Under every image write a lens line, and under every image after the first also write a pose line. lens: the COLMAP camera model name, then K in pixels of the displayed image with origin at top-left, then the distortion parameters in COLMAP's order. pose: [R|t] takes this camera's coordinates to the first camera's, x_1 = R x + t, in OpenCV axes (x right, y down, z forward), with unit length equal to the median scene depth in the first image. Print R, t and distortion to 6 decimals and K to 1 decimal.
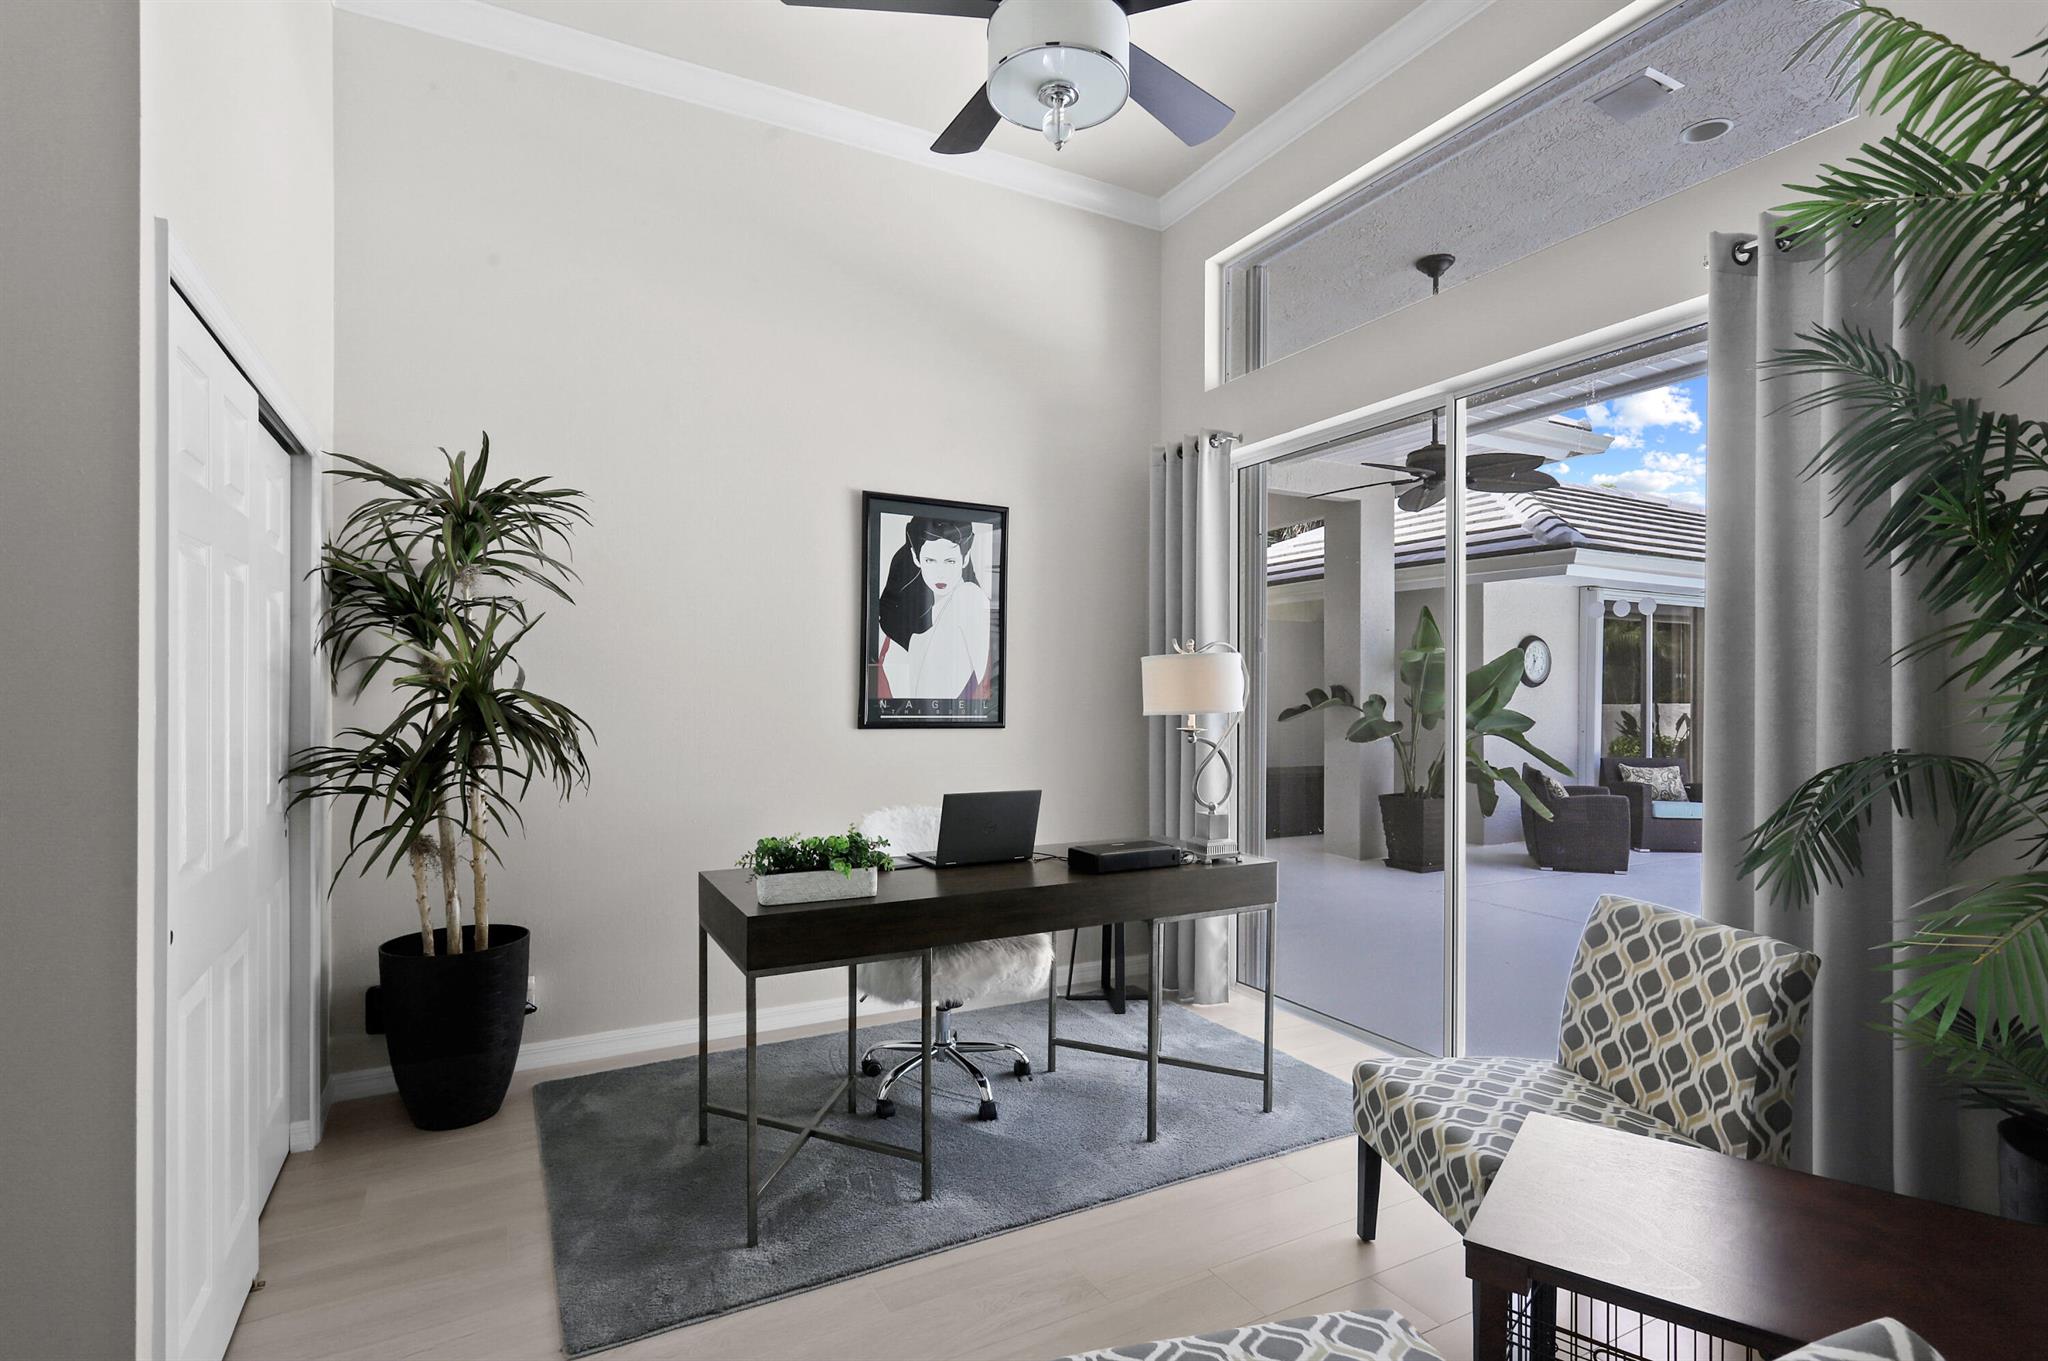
lens RADIAL K [[975.5, 0, 1024.0], [0, 975.5, 680.5], [0, 0, 1]] dist [-0.001104, 0.000503]
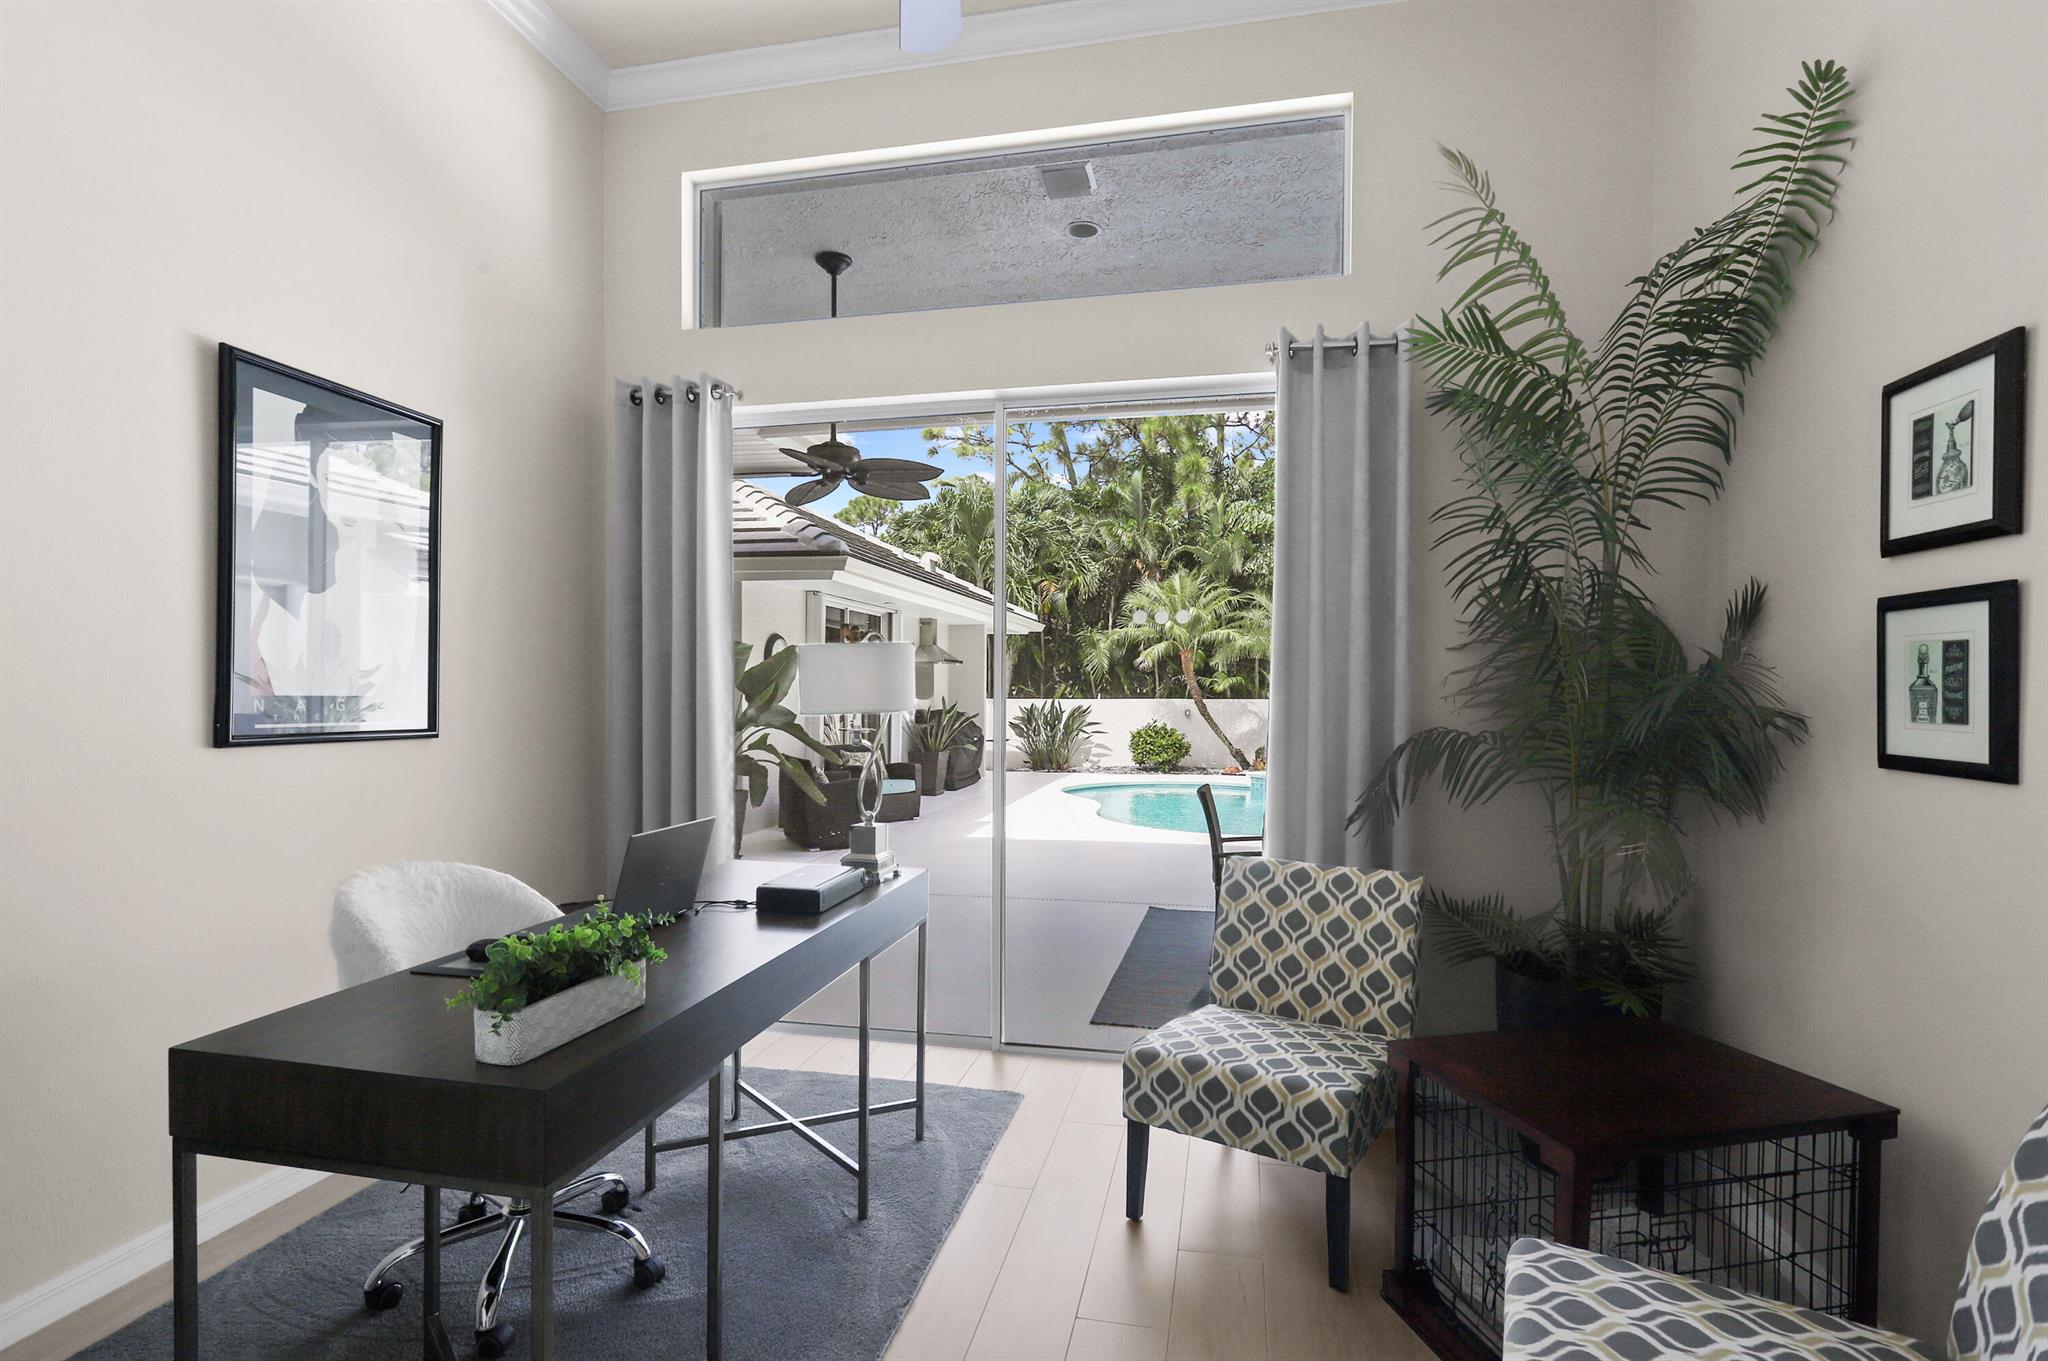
lens RADIAL K [[981.1, 0, 1019.0], [0, 981.1, 697.6], [0, 0, 1]] dist [-0.002279, 0.000190]
pose [[0.658160, -0.005744, 0.752856, -0.387946], [-0.011579, 0.999775, 0.017750, 0.004384], [-0.752789, -0.020399, 0.657946, 0.322596]]
